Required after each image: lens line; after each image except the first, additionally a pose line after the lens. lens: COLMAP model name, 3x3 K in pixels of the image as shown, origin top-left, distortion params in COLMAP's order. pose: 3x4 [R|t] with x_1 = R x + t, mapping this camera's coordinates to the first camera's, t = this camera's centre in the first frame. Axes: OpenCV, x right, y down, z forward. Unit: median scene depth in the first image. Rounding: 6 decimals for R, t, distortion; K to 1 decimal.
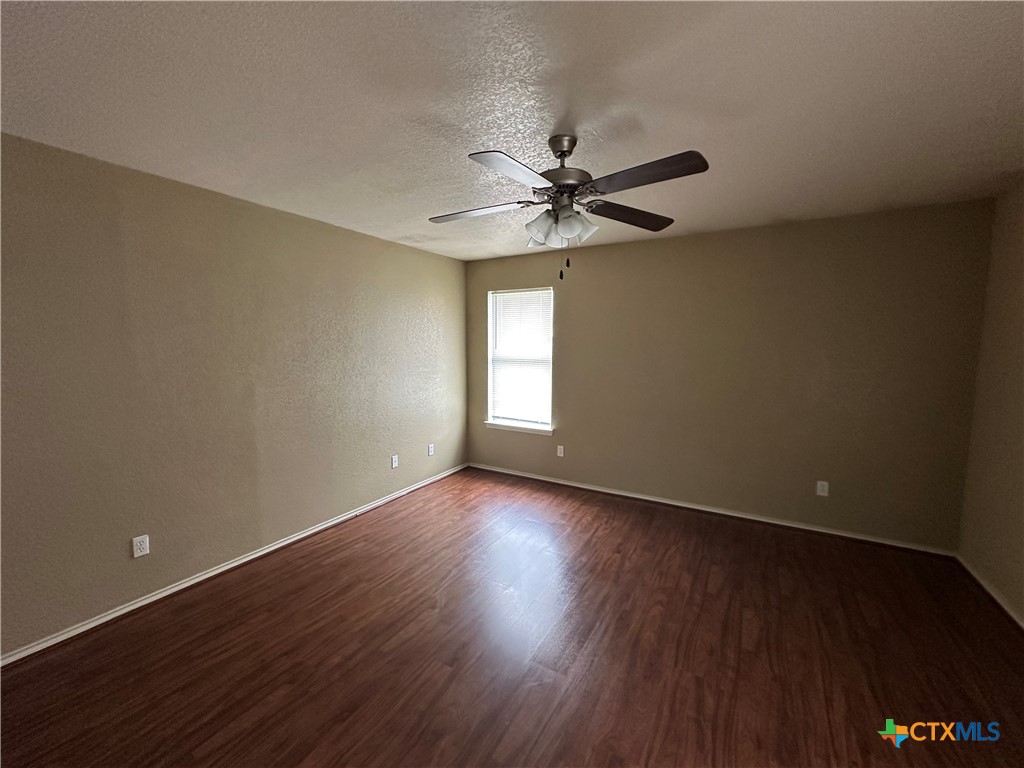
lens RADIAL K [[411.1, 0, 512.0], [0, 411.1, 384.0], [0, 0, 1]] dist [0.002279, 0.000269]
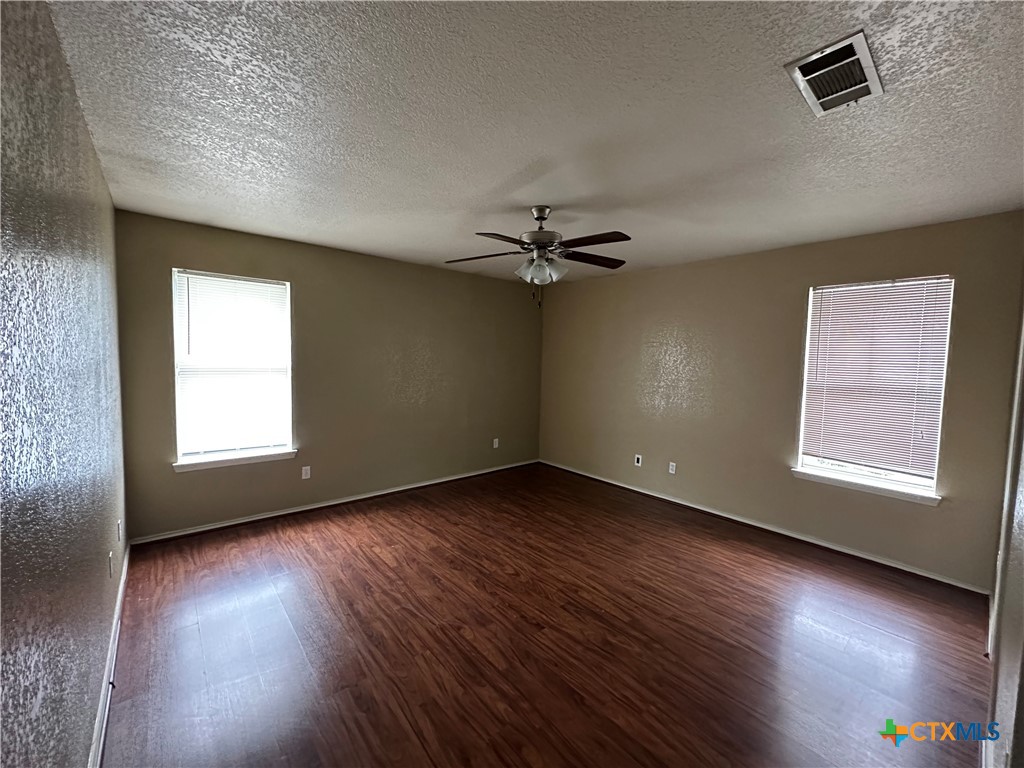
lens RADIAL K [[408.6, 0, 512.0], [0, 408.6, 384.0], [0, 0, 1]] dist [-0.008718, 0.000153]
pose [[0.342225, -0.057066, 0.937883, -0.685856], [0.082985, 0.996089, 0.030327, -0.015954], [-0.935946, 0.067452, 0.345623, 0.371556]]
